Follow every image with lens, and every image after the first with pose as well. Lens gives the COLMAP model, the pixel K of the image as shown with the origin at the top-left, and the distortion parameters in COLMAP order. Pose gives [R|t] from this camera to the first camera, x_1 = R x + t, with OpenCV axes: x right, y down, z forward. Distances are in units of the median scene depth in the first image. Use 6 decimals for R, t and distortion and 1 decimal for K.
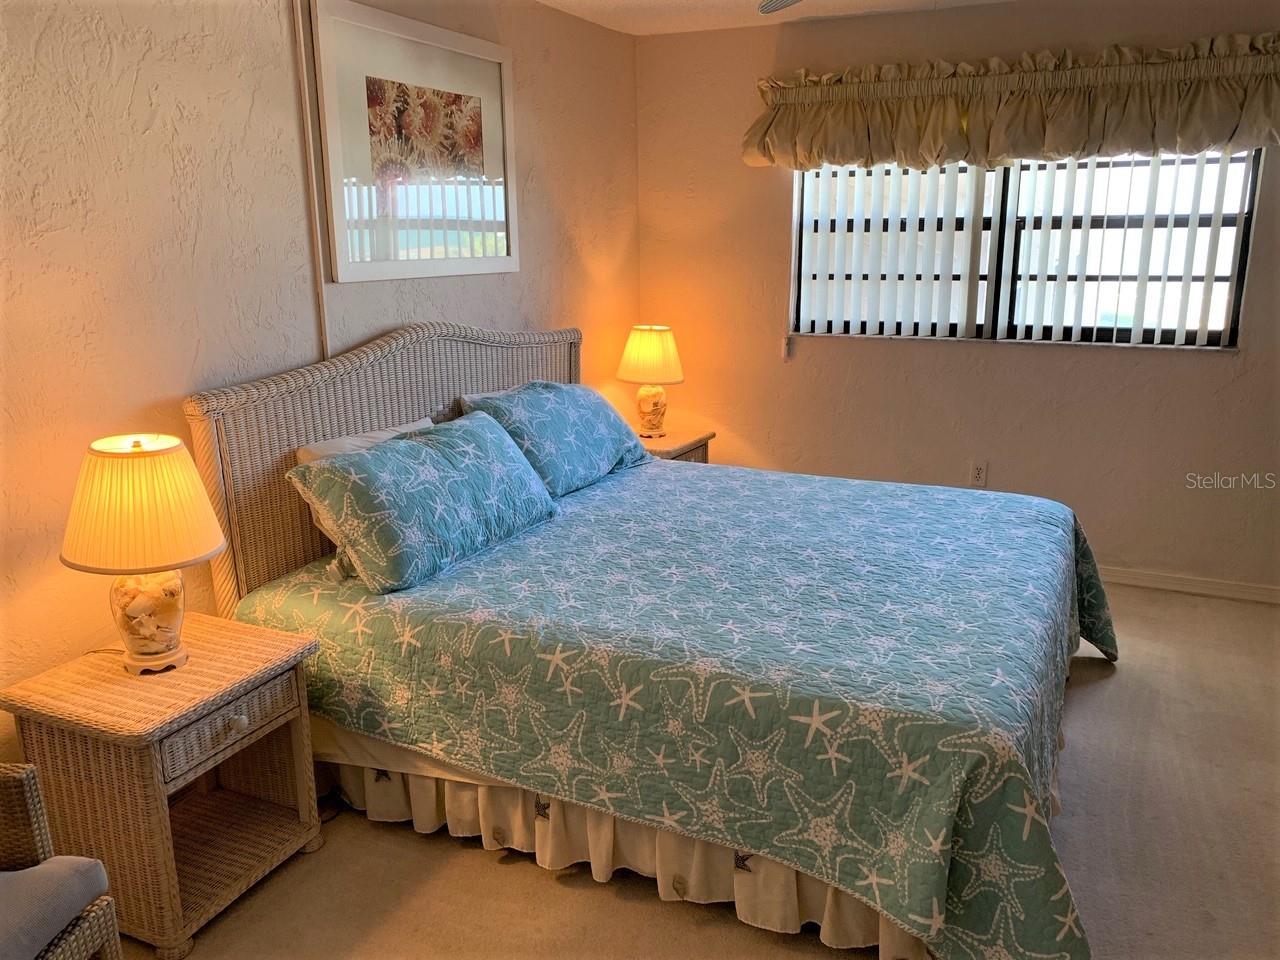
lens RADIAL K [[980.1, 0, 645.4], [0, 980.1, 467.2], [0, 0, 1]] dist [0.049087, -0.056834]
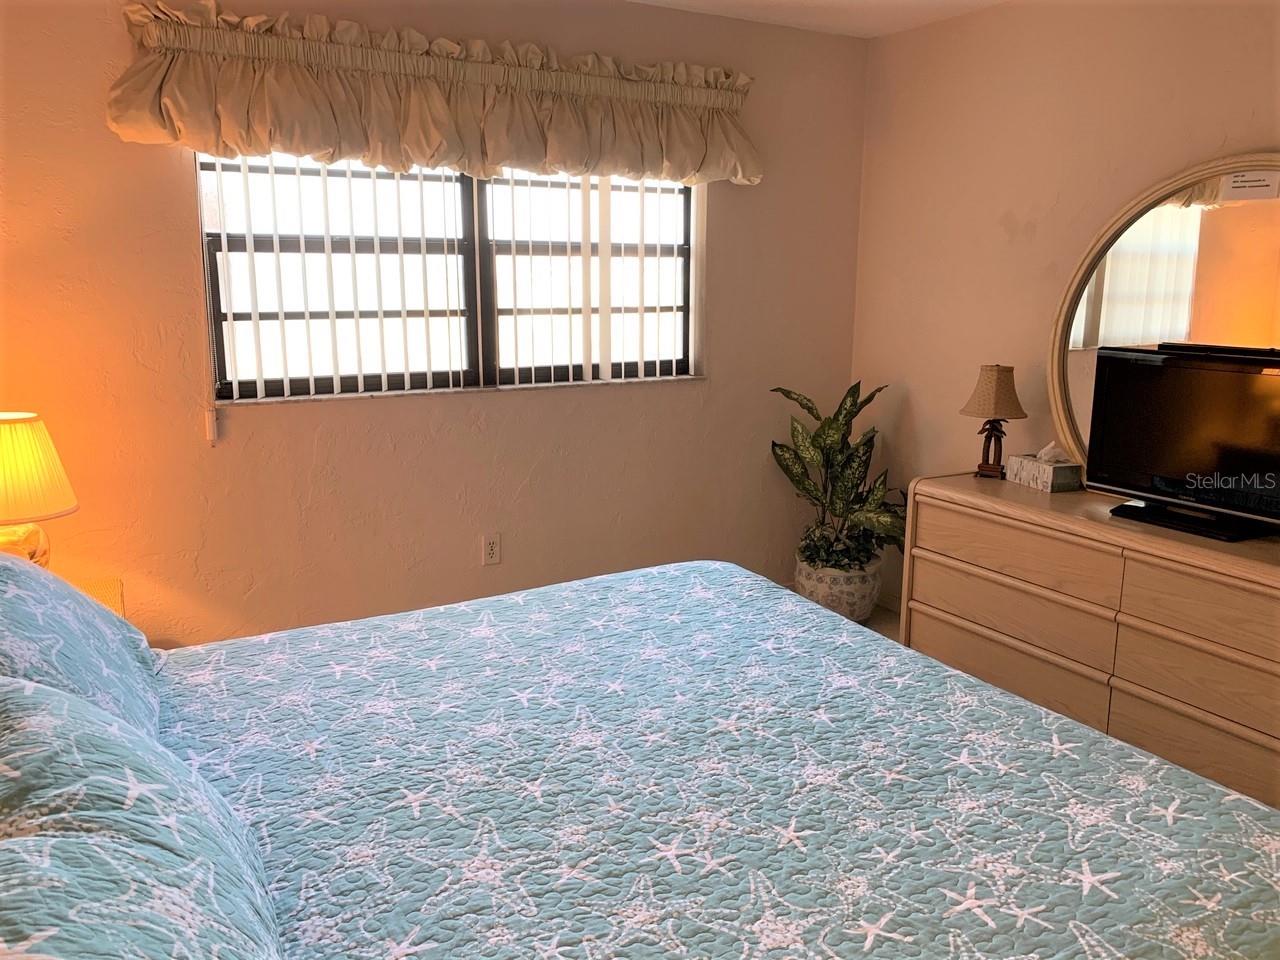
lens RADIAL K [[974.2, 0, 641.6], [0, 974.2, 463.8], [0, 0, 1]] dist [0.035003, -0.061635]
pose [[0.563280, -0.150071, 0.812523, -0.283681], [0.182217, 0.981719, 0.055000, -0.099898], [-0.805923, 0.117075, 0.580329, 0.492730]]
